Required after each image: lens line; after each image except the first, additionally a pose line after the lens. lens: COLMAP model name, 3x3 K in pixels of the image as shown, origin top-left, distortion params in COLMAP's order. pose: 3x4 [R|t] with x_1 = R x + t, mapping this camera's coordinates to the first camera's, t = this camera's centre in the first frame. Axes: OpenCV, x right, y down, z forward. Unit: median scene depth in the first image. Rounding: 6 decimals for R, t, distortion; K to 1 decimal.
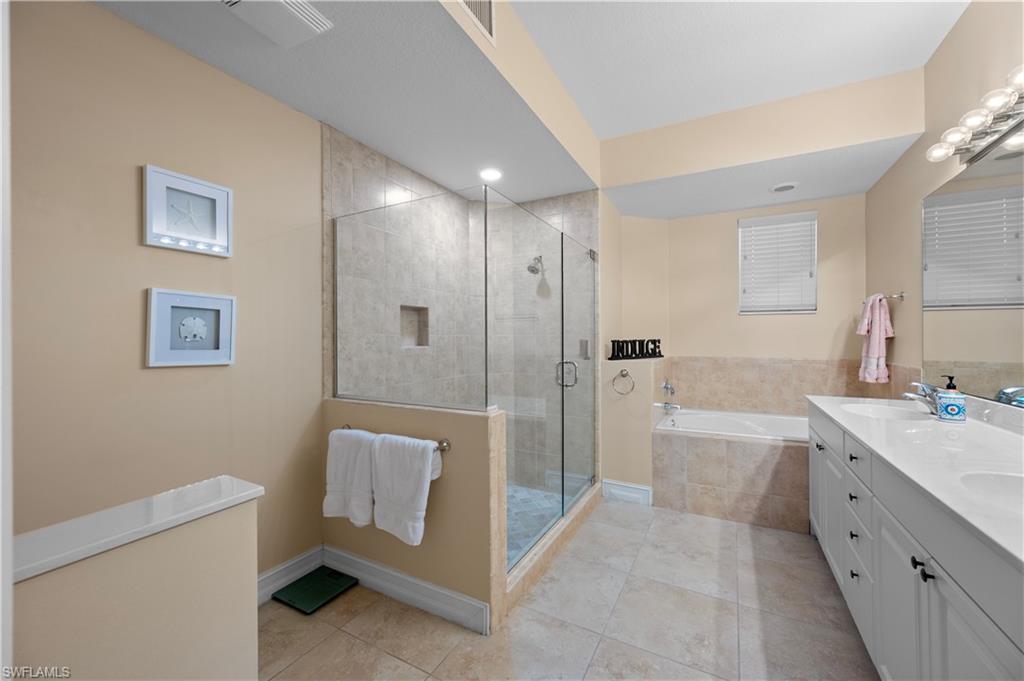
lens RADIAL K [[402.4, 0, 511.5], [0, 402.4, 339.9], [0, 0, 1]] dist [0.000387, -0.000086]
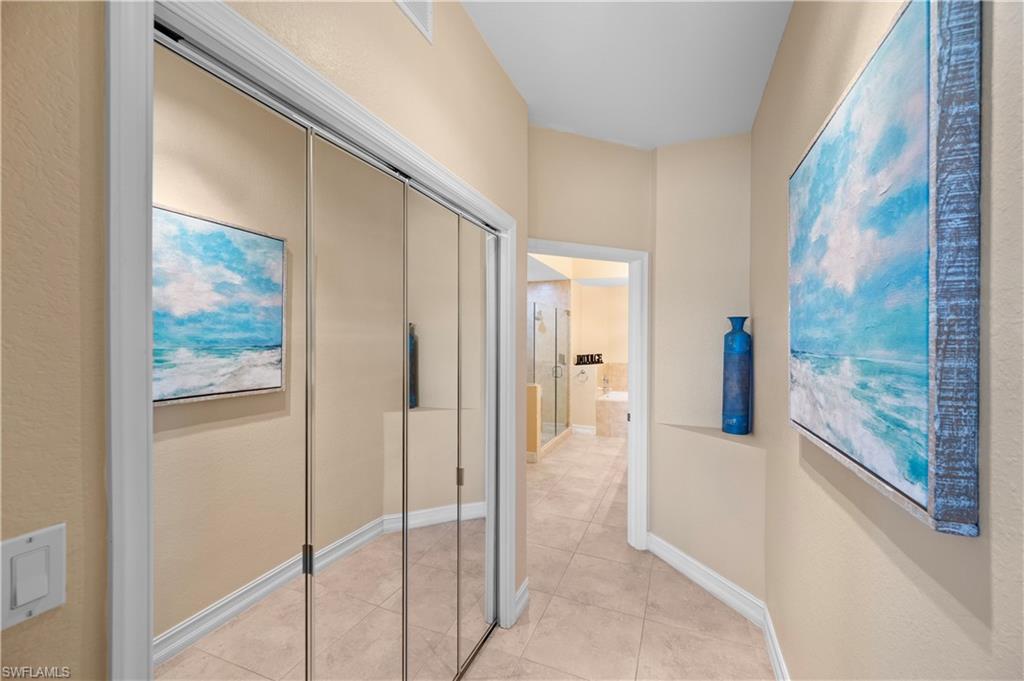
lens RADIAL K [[402.4, 0, 512.3], [0, 402.4, 341.4], [0, 0, 1]] dist [0.000387, -0.000086]
pose [[0.994734, 0.007480, 0.102217, -0.275838], [-0.007577, 0.999971, 0.000557, -0.066317], [-0.102210, -0.001329, 0.994762, -0.953951]]
